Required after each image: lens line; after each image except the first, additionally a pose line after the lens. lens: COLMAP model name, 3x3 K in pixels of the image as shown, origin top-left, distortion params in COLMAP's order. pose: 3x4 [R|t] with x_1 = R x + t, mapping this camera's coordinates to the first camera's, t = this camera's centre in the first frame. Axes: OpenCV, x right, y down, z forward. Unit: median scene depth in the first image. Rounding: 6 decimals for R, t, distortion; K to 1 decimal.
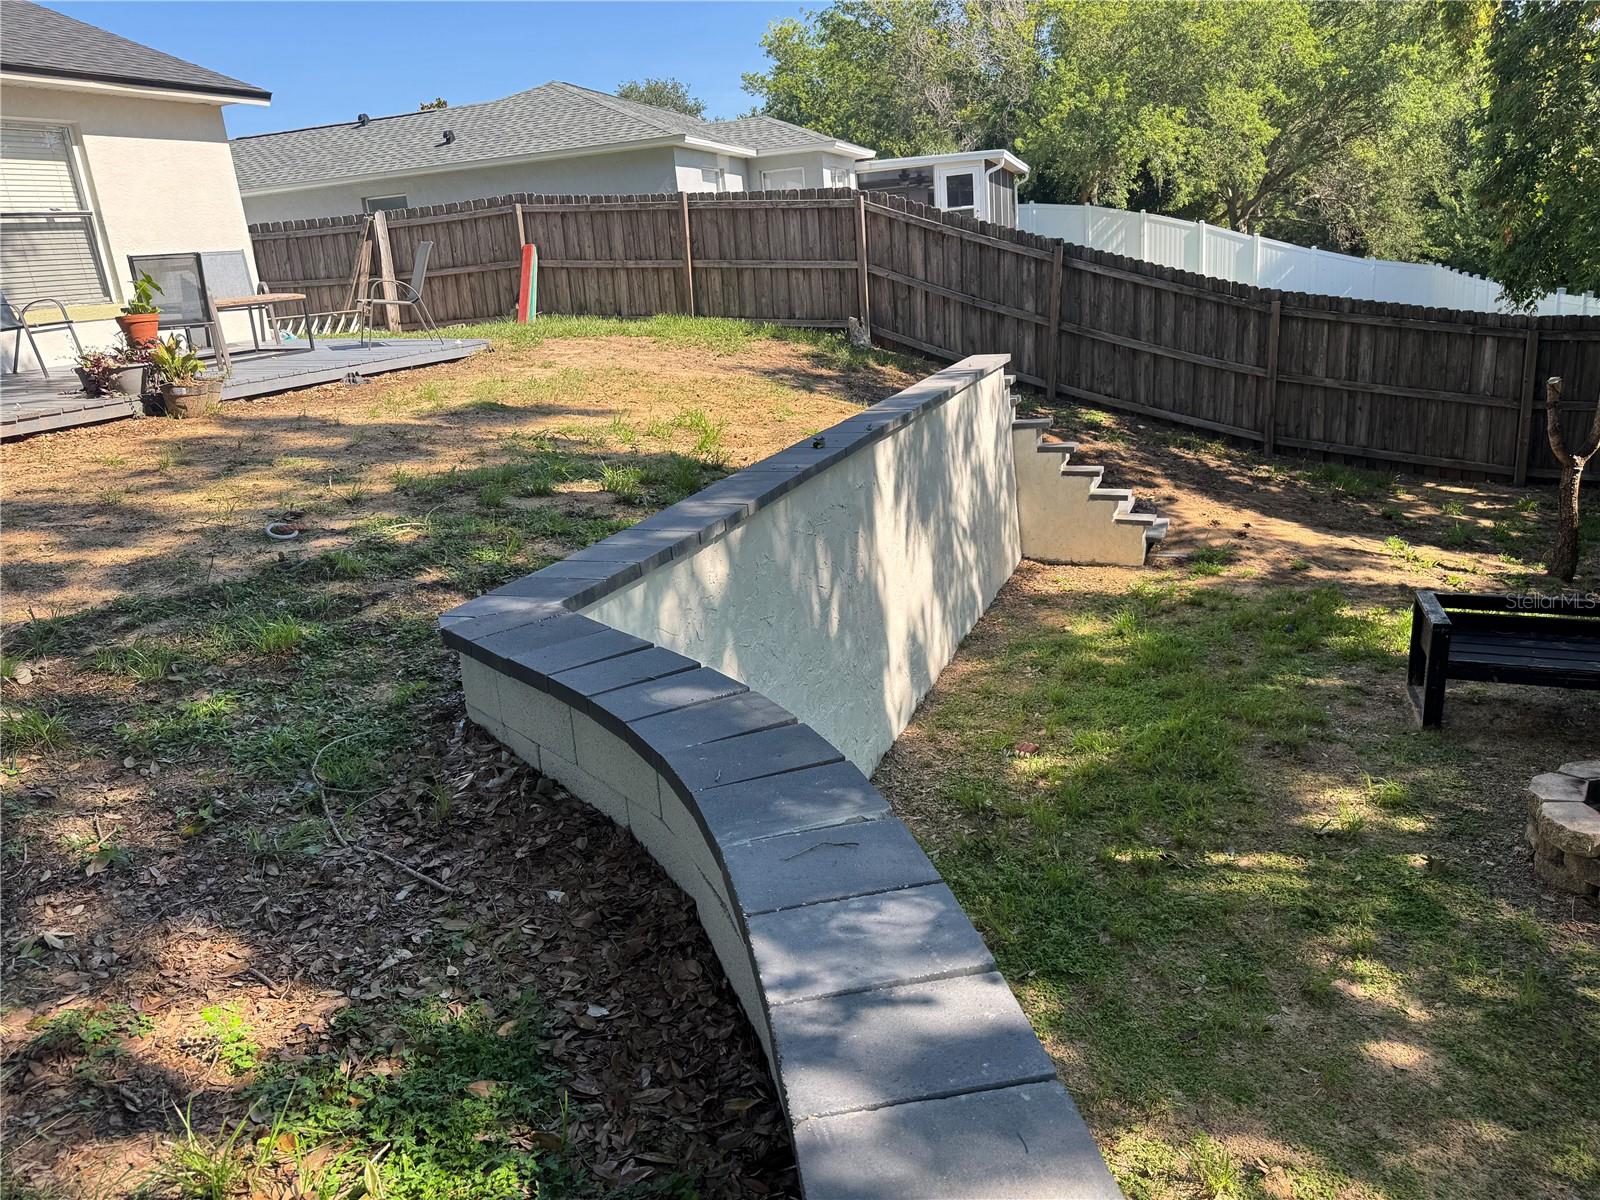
lens RADIAL K [[1148.2, 0, 830.5], [0, 1148.2, 619.6], [0, 0, 1]] dist [0.123881, -0.191574]
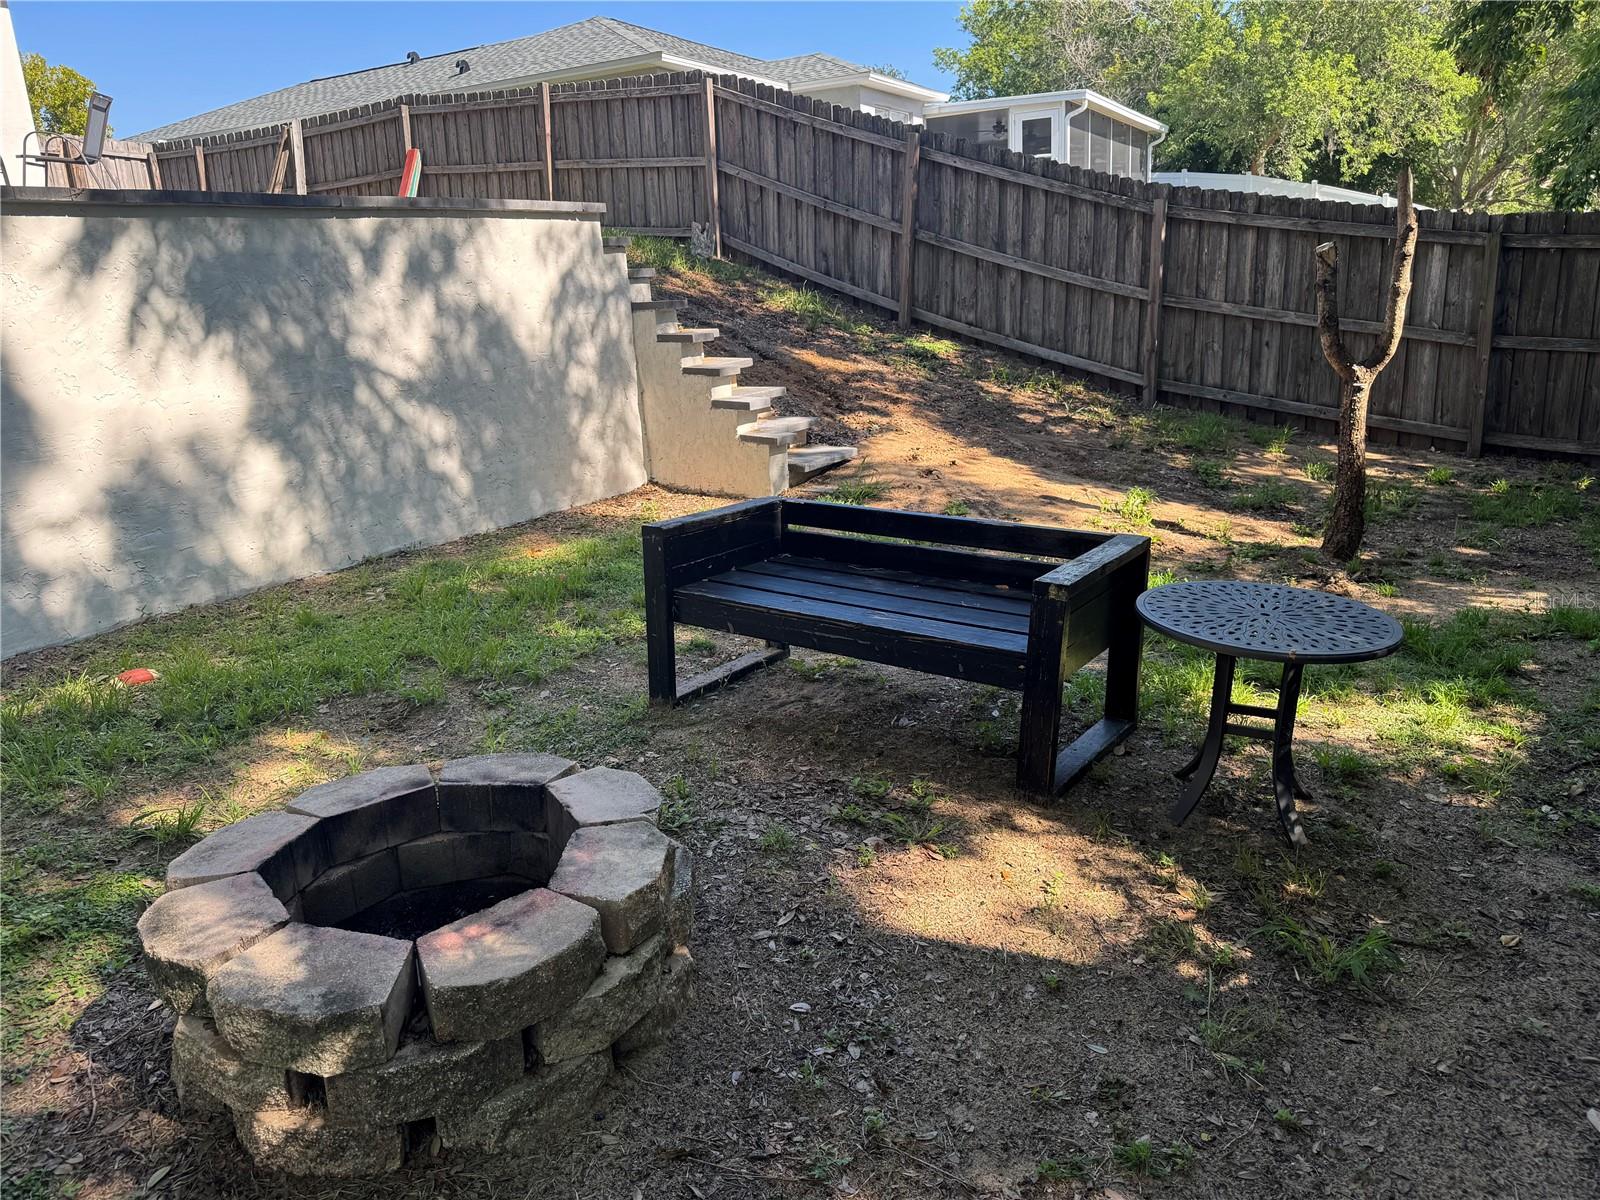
lens RADIAL K [[1153.3, 0, 840.7], [0, 1153.3, 604.5], [0, 0, 1]] dist [0.136874, -0.220743]
pose [[0.972028, 0.088718, -0.217466, 0.346192], [-0.093978, 0.995477, -0.013946, 0.019586], [0.215245, 0.033993, 0.975968, 0.204606]]
